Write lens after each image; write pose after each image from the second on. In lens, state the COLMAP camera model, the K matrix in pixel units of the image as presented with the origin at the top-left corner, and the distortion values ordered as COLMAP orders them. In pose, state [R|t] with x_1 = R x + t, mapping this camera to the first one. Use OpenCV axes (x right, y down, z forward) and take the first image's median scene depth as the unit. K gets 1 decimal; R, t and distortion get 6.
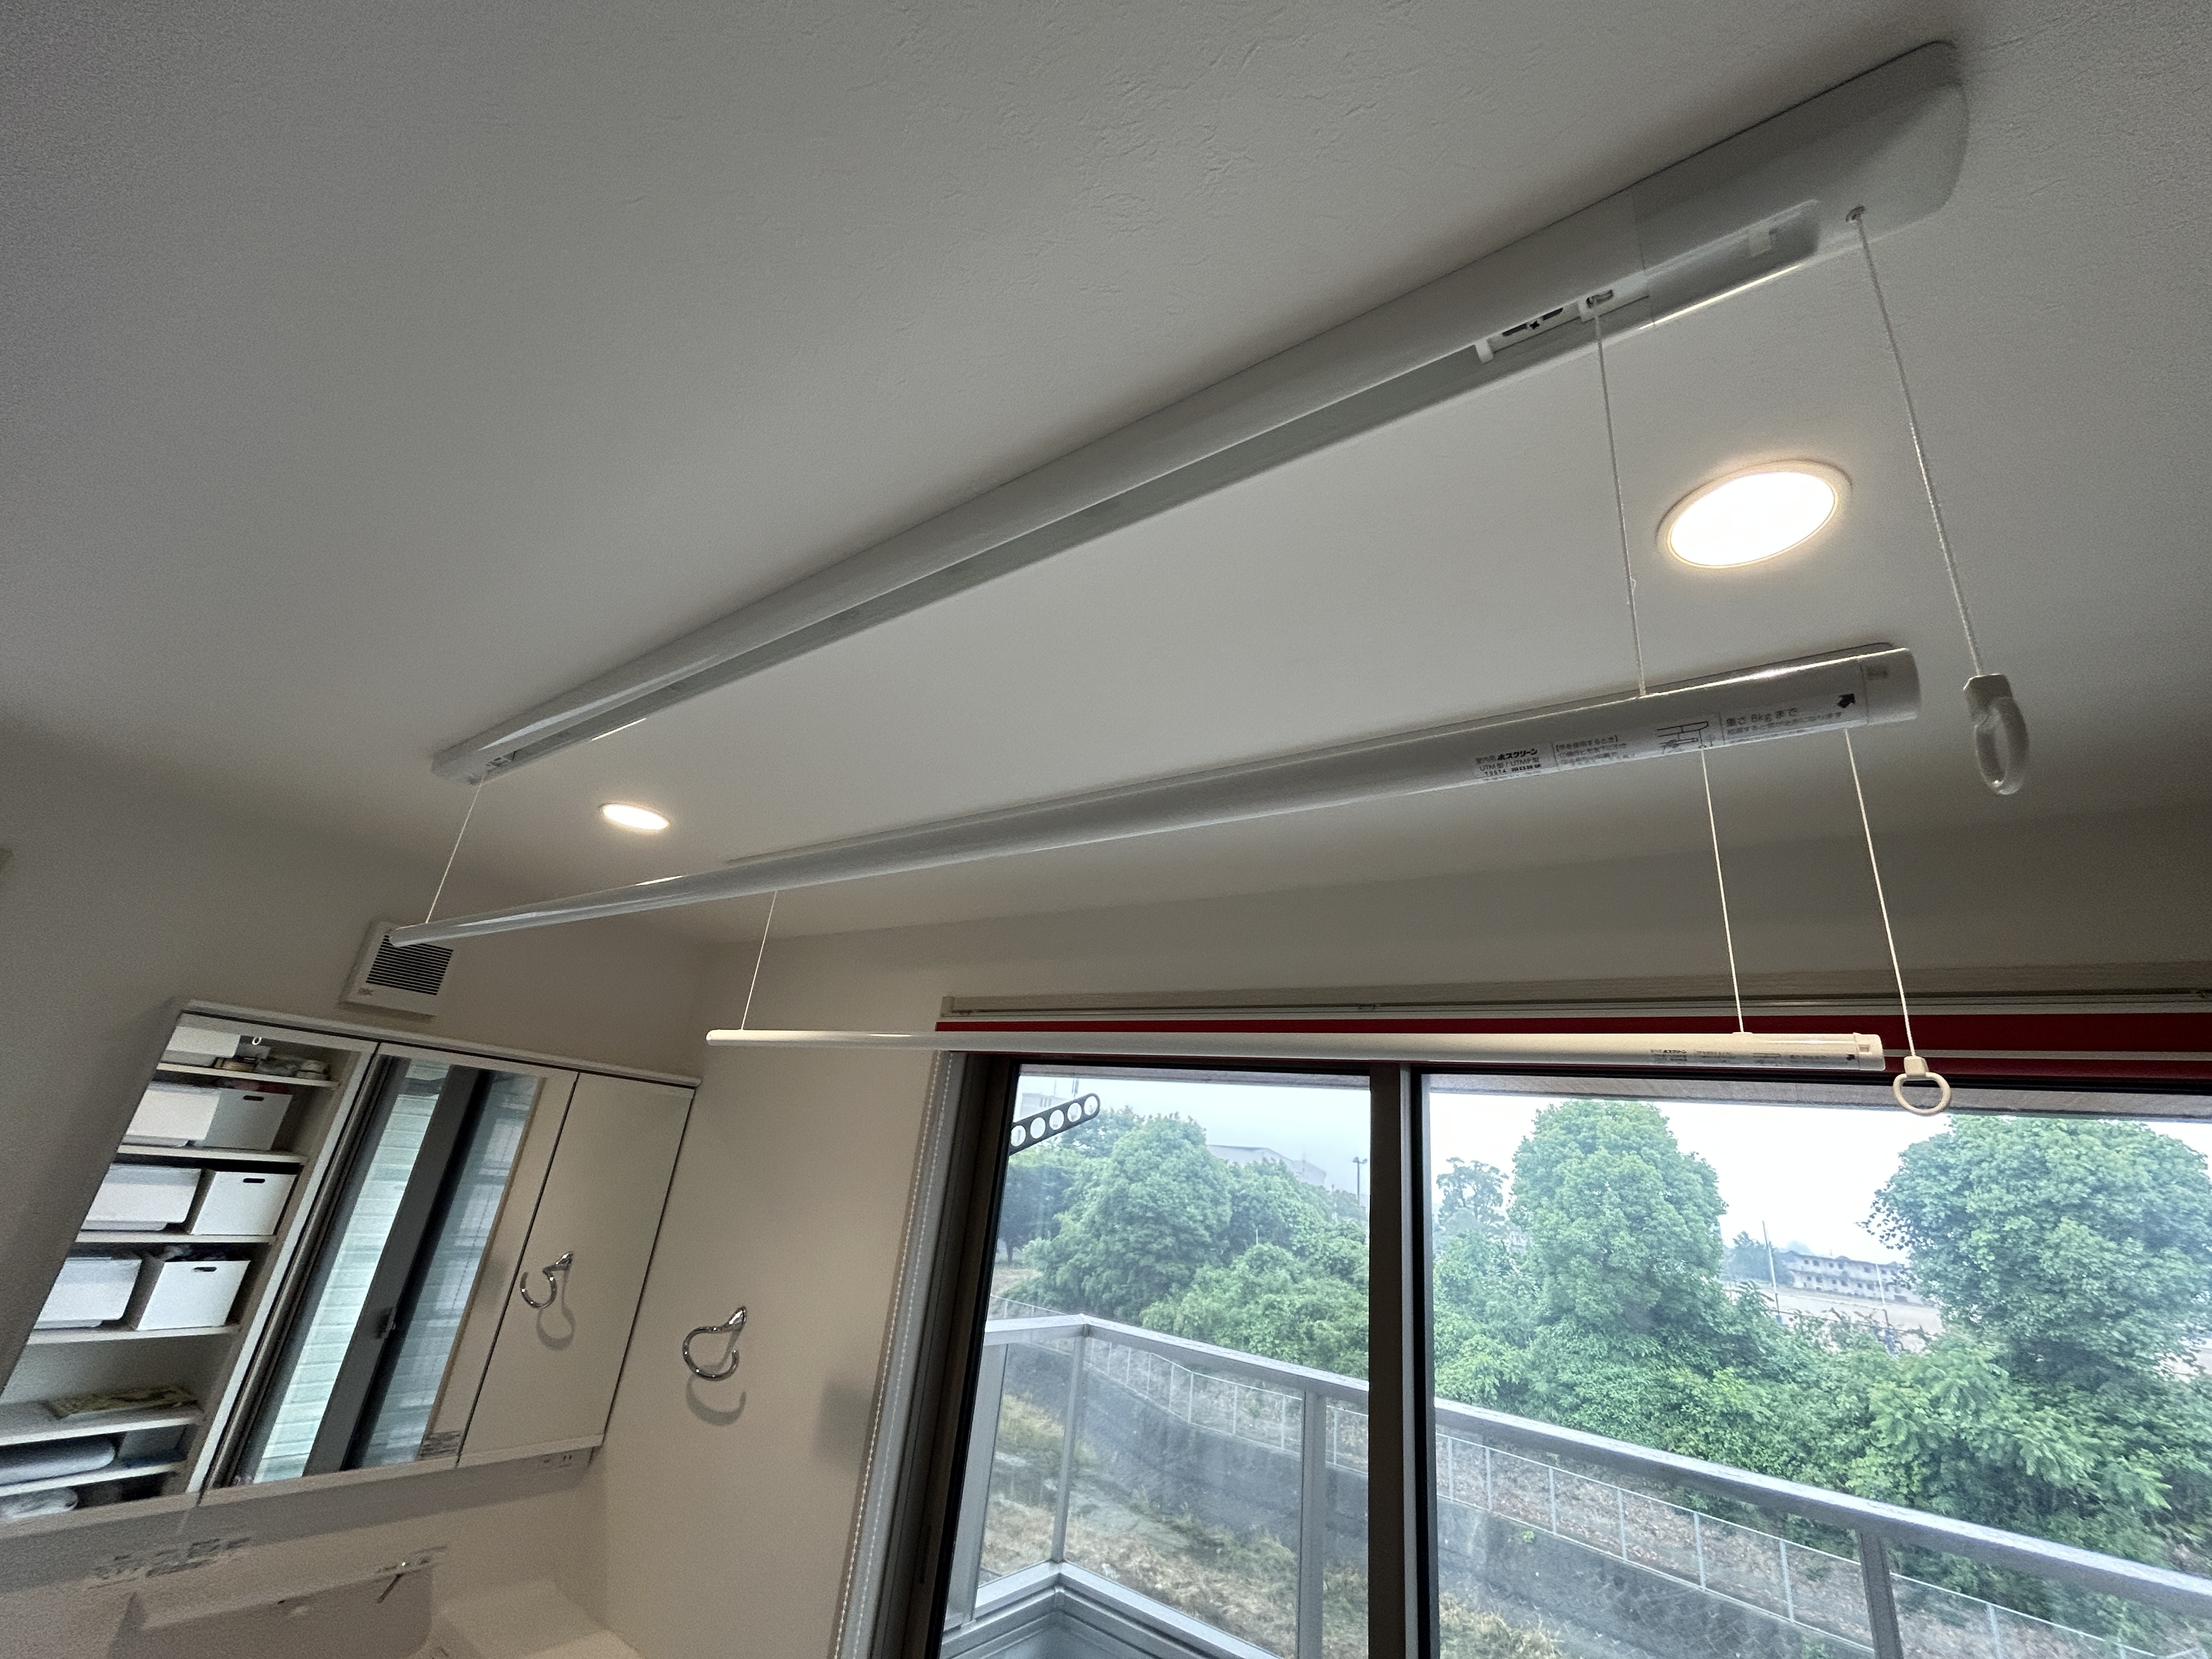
lens RADIAL K [[896.6, 0, 1097.0], [0, 896.6, 828.8], [0, 0, 1]] dist [-0.011319, 0.003945]
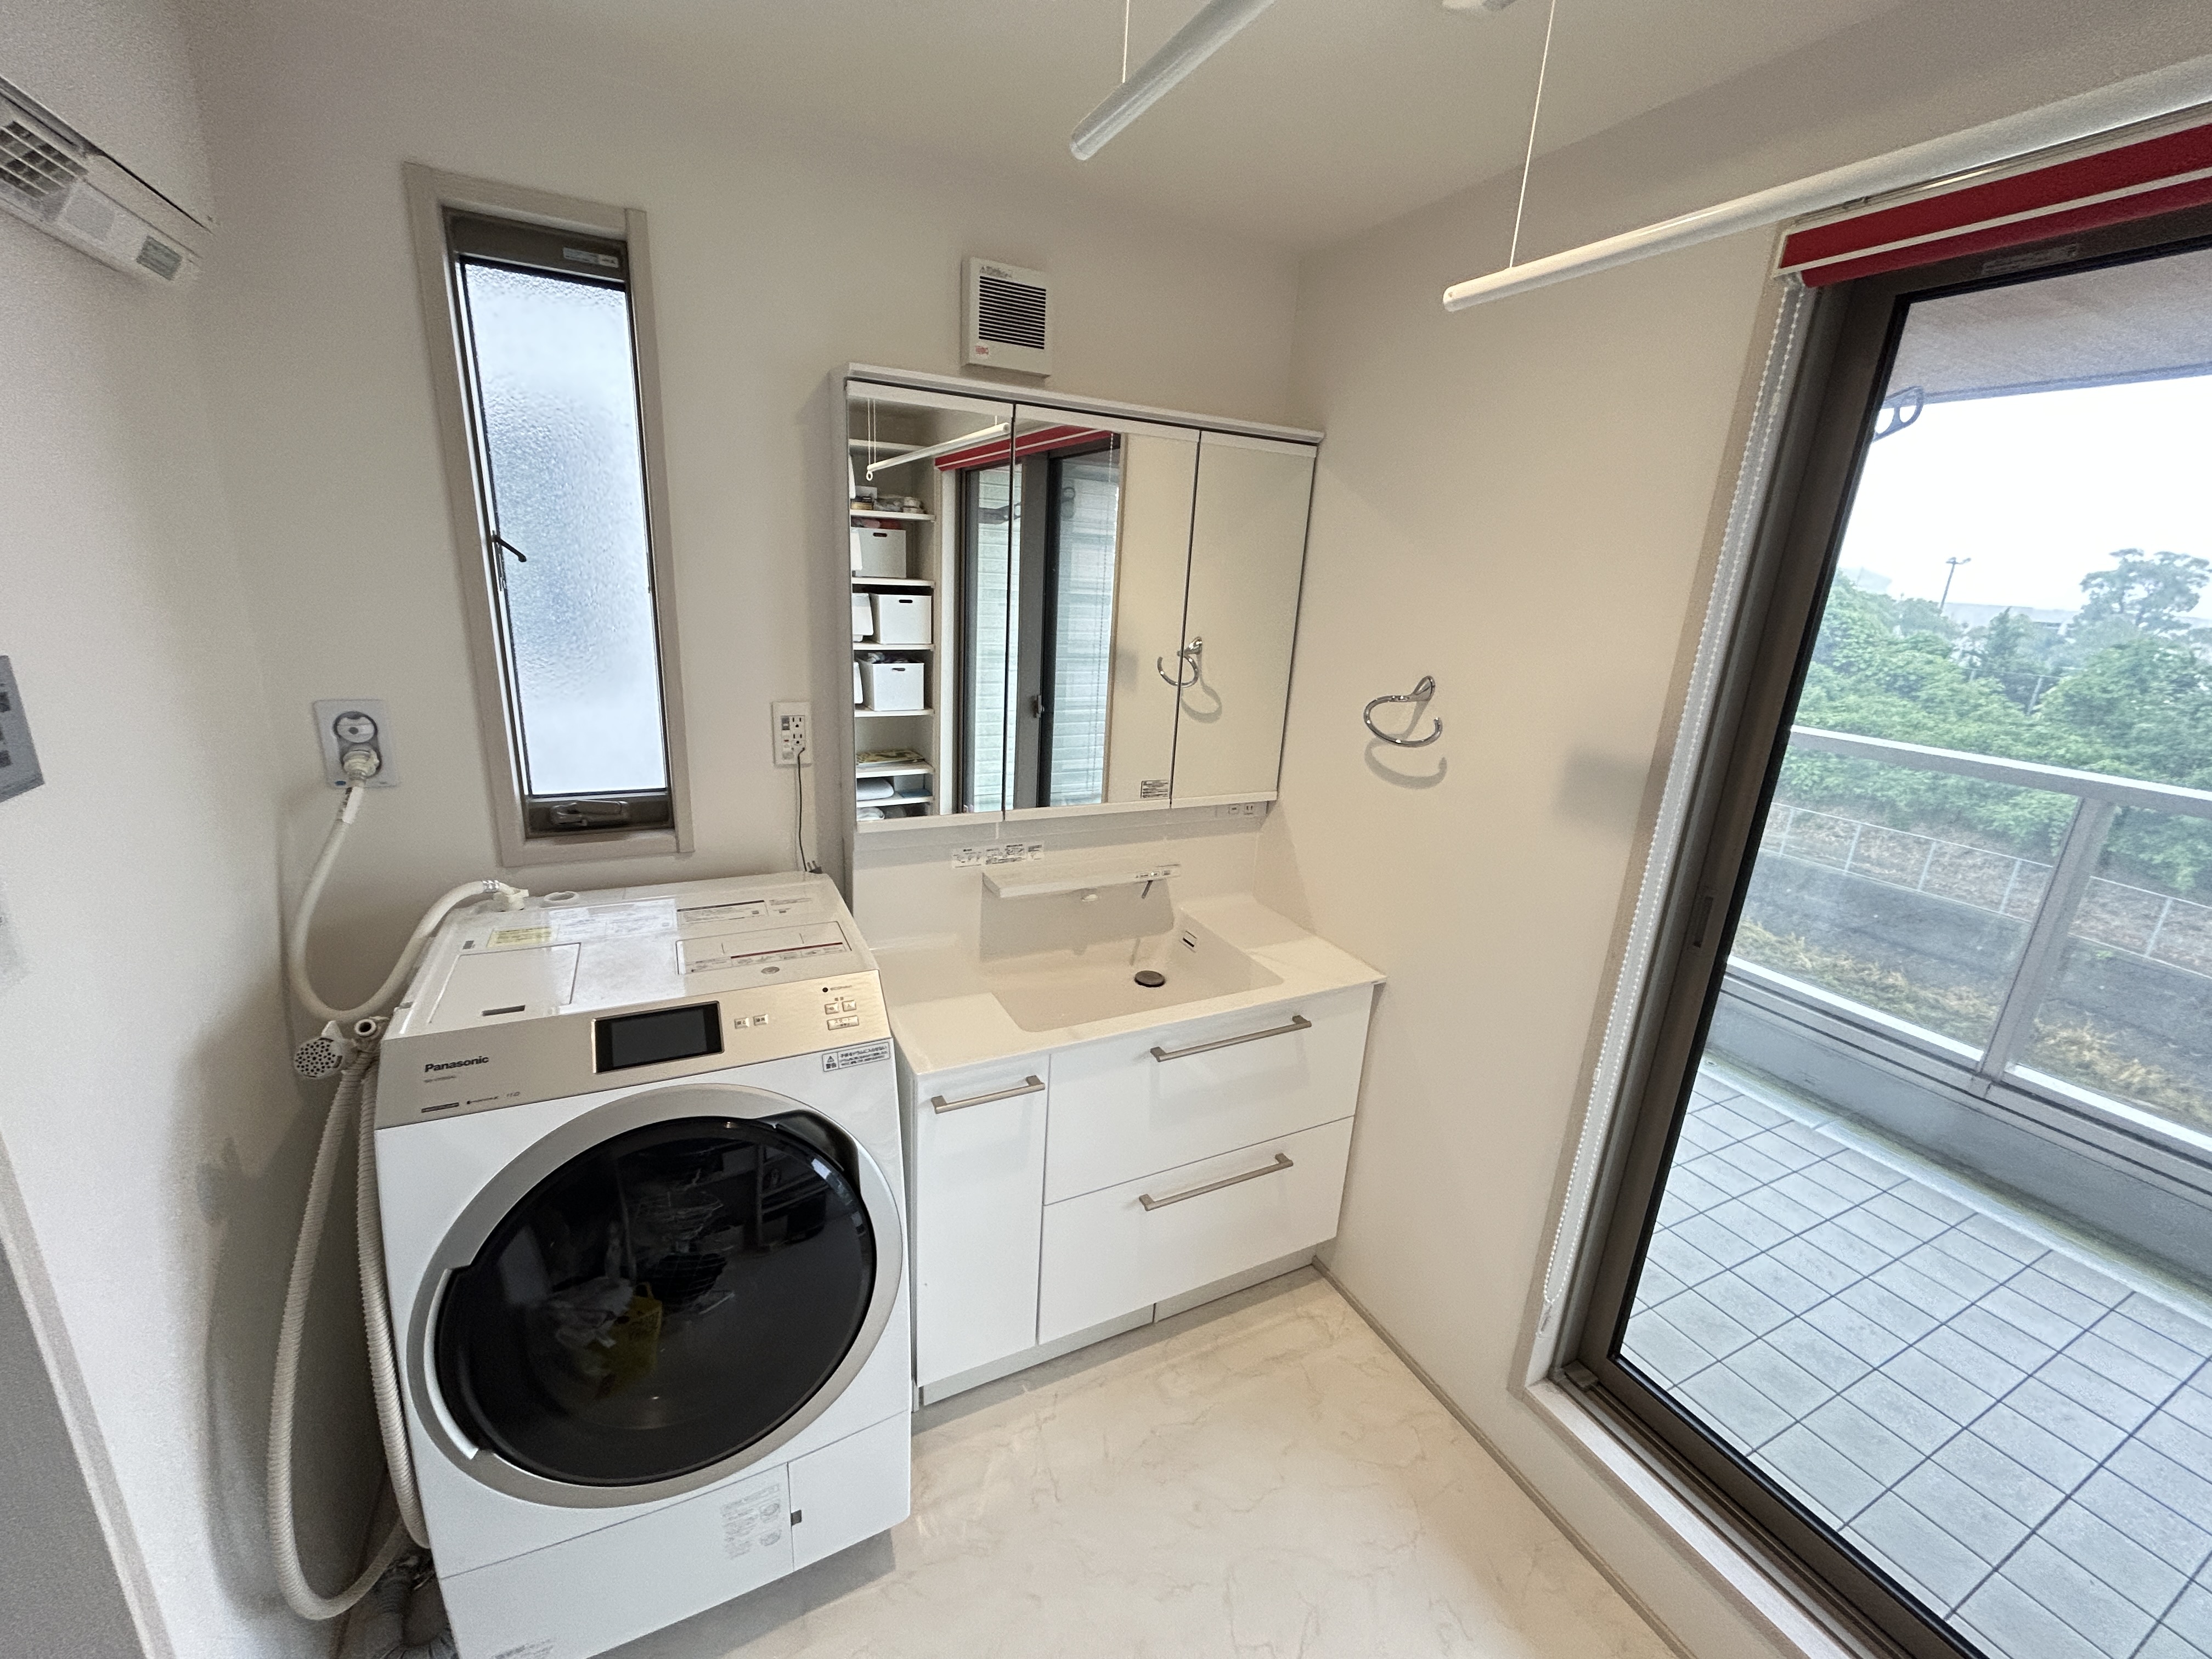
lens RADIAL K [[885.7, 0, 1101.5], [0, 885.7, 825.9], [0, 0, 1]] dist [0.001648, 0.000324]
pose [[0.888991, 0.070524, -0.452461, -0.016601], [0.202020, 0.826318, 0.525724, 0.007842], [0.410953, -0.558770, 0.720343, 0.008946]]
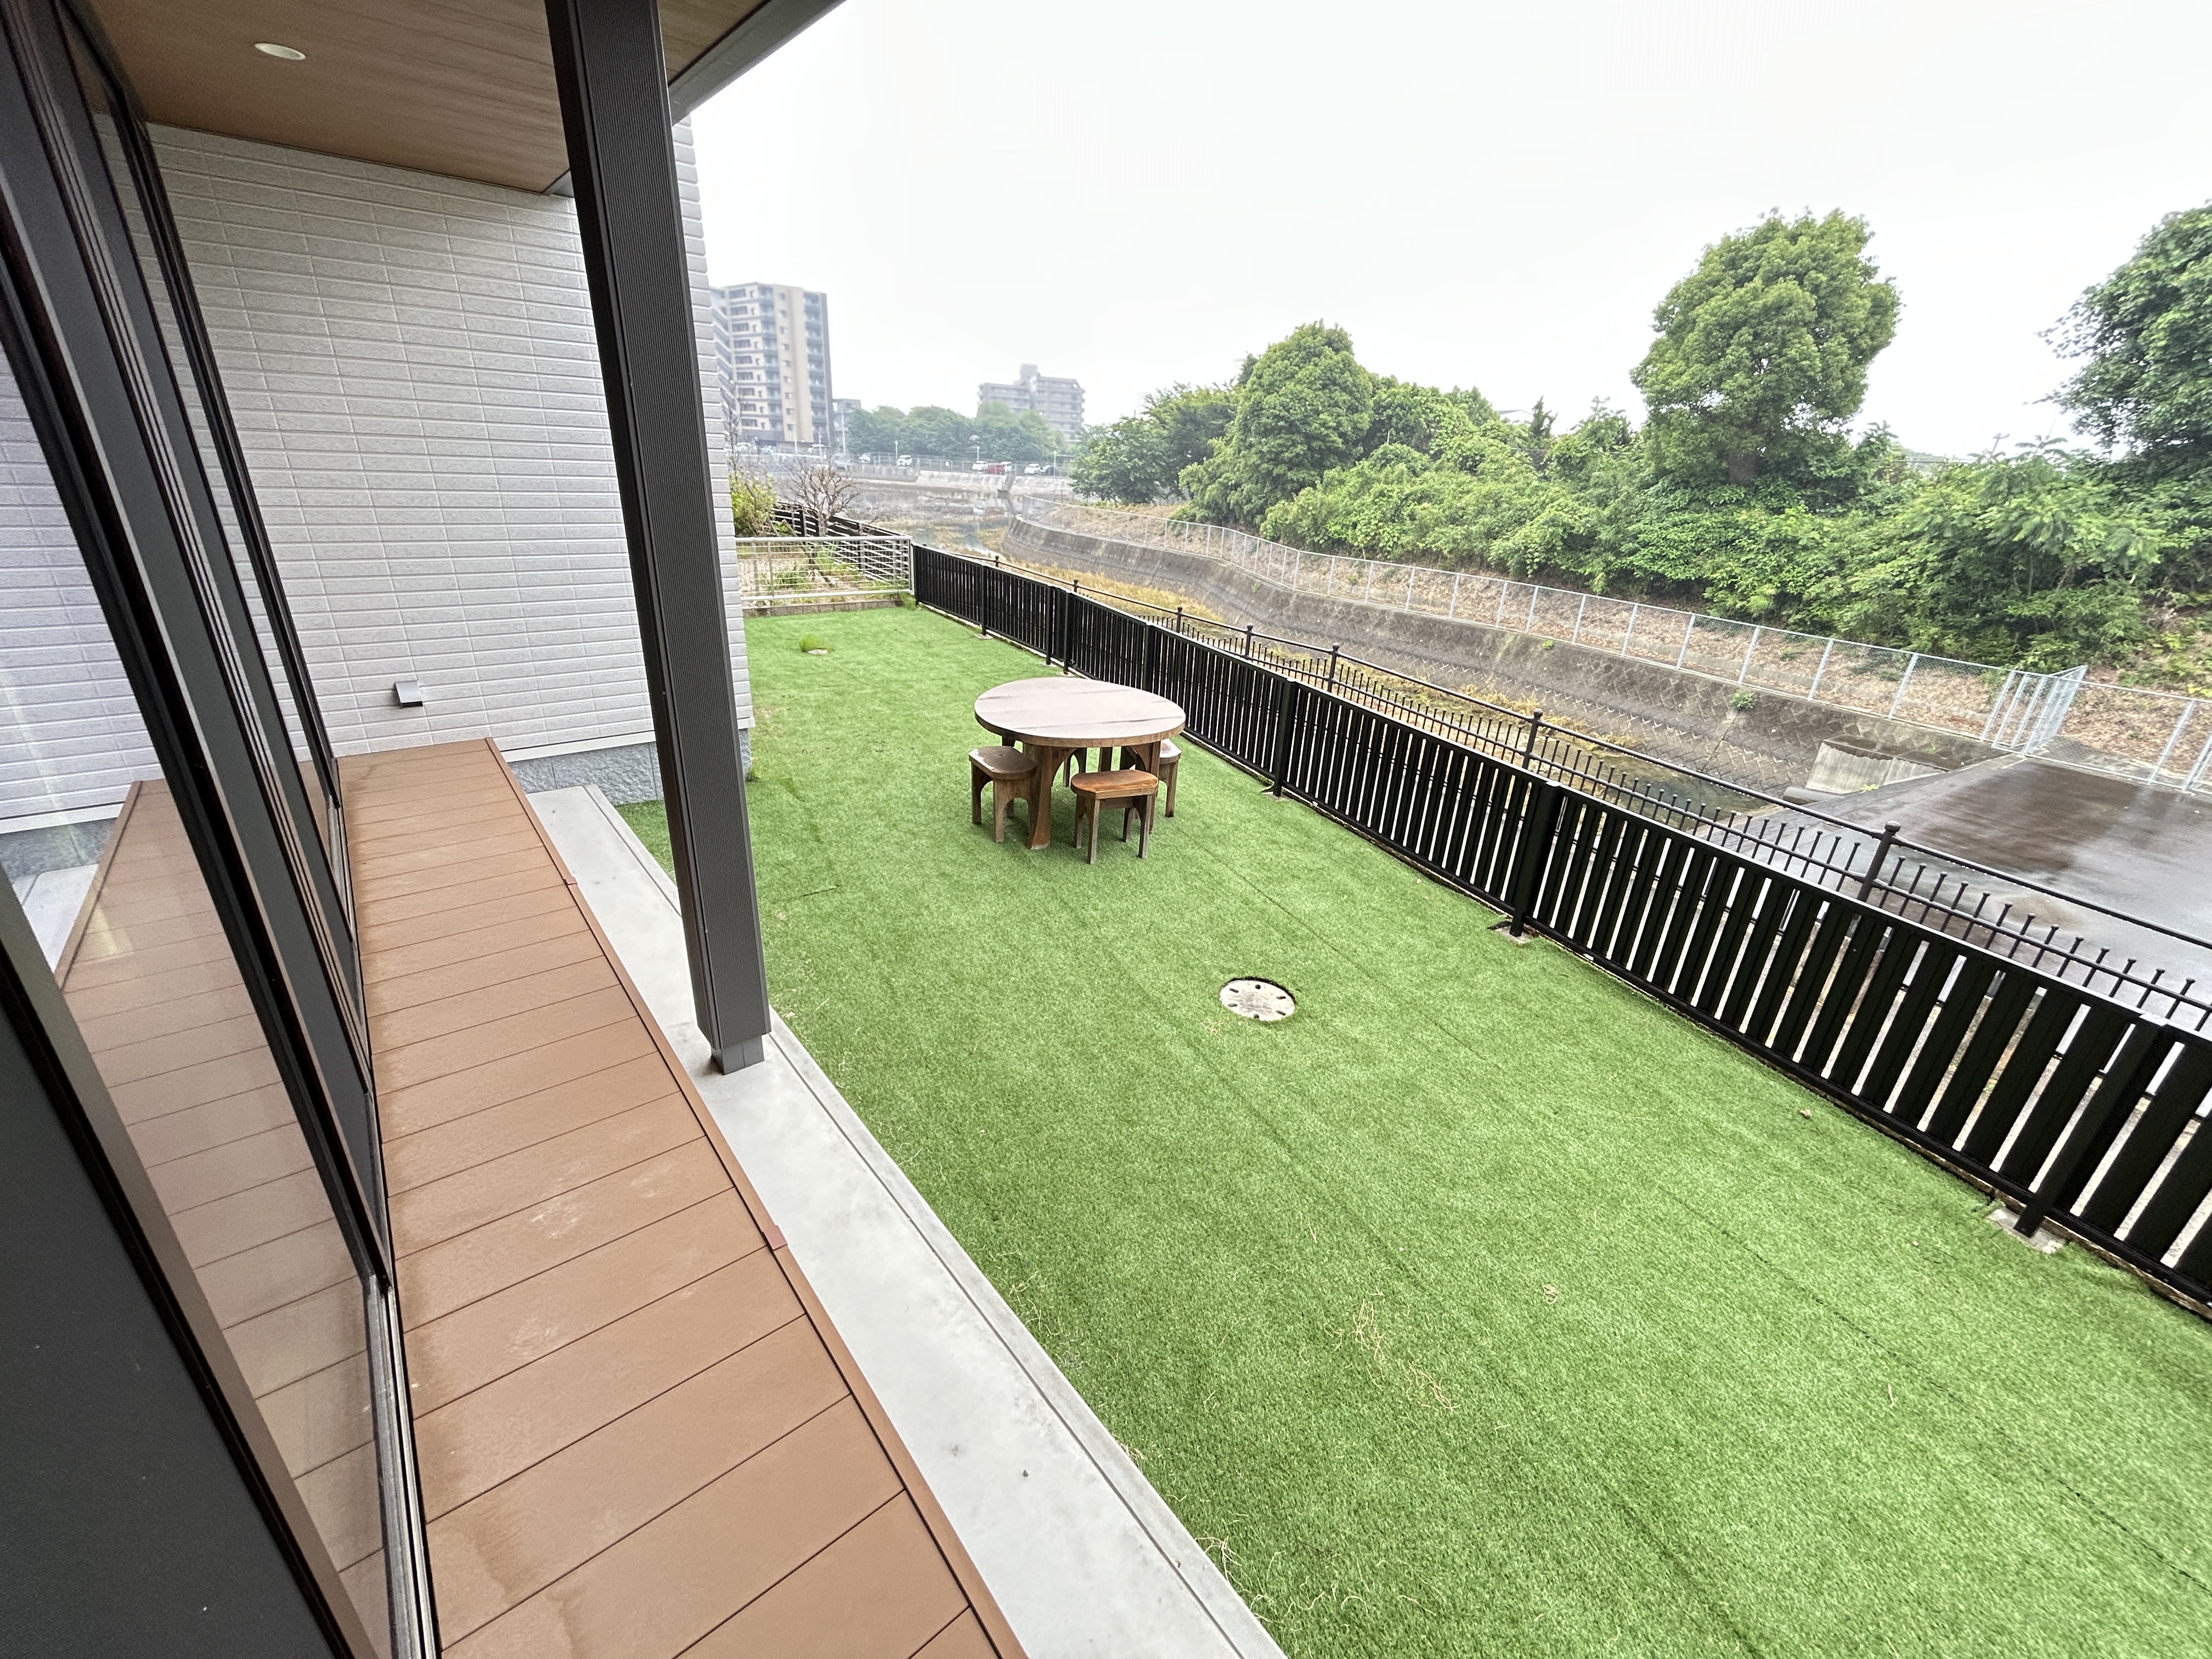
lens RADIAL K [[898.0, 0, 1114.1], [0, 898.0, 827.8], [0, 0, 1]] dist [-0.002097, 0.000906]
pose [[0.969820, 0.041075, -0.240339, 0.190041], [0.132601, 0.738344, 0.661261, 0.091012], [0.204614, -0.673173, 0.710614, -0.114308]]
